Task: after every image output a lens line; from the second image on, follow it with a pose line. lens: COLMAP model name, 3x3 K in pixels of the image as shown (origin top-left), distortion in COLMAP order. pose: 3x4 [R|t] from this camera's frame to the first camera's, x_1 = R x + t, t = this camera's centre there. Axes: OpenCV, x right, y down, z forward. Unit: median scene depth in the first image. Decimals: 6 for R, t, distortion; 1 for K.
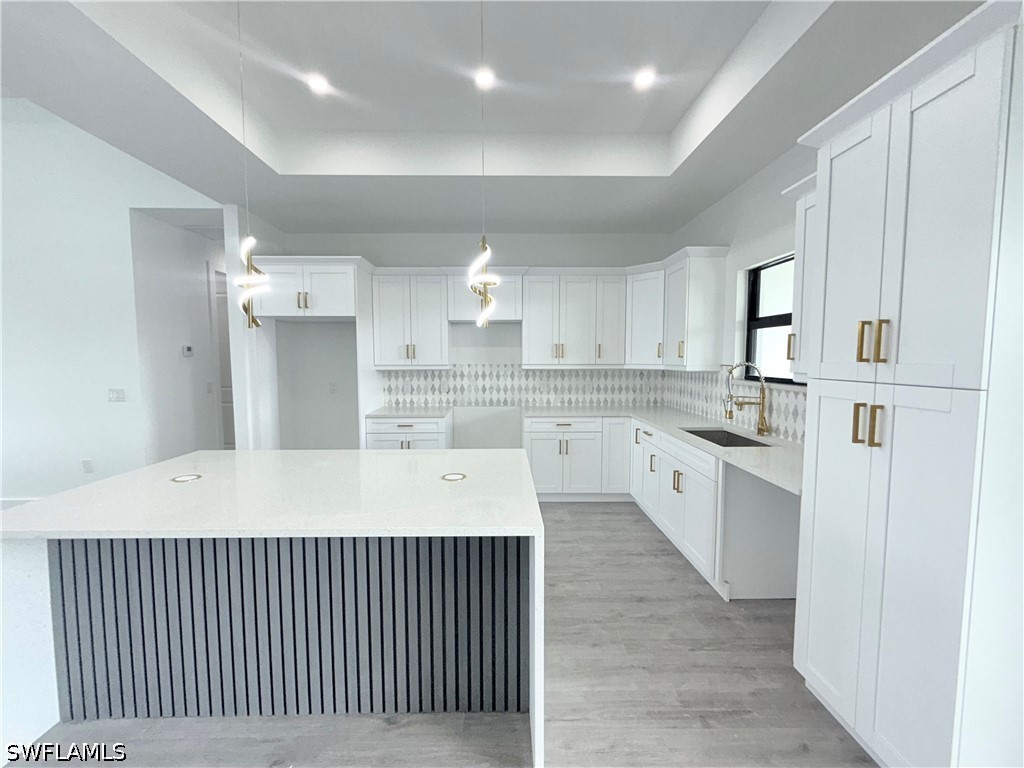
lens RADIAL K [[408.2, 0, 508.0], [0, 408.2, 385.9], [0, 0, 1]] dist [-0.003998, -0.000315]
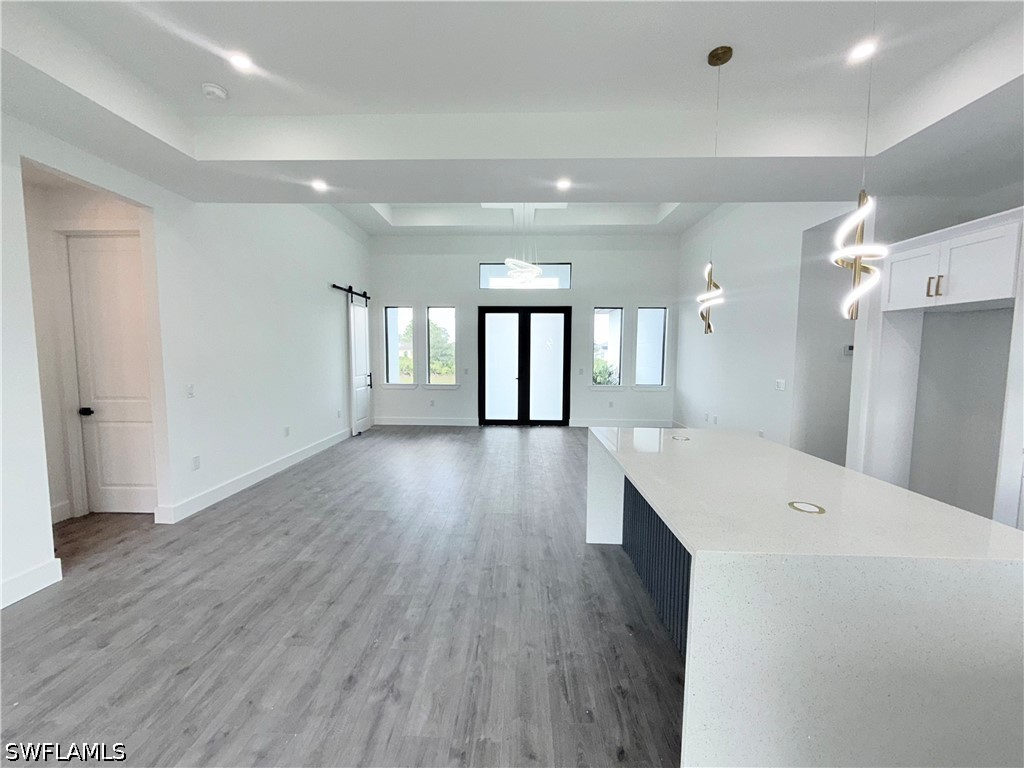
lens RADIAL K [[408.2, 0, 508.0], [0, 408.2, 385.9], [0, 0, 1]] dist [-0.003998, -0.000315]
pose [[-0.042715, 0.084785, -0.995483, 0.517602], [-0.083010, 0.992646, 0.088105, -0.025940], [0.995633, 0.086399, -0.035363, 0.319712]]
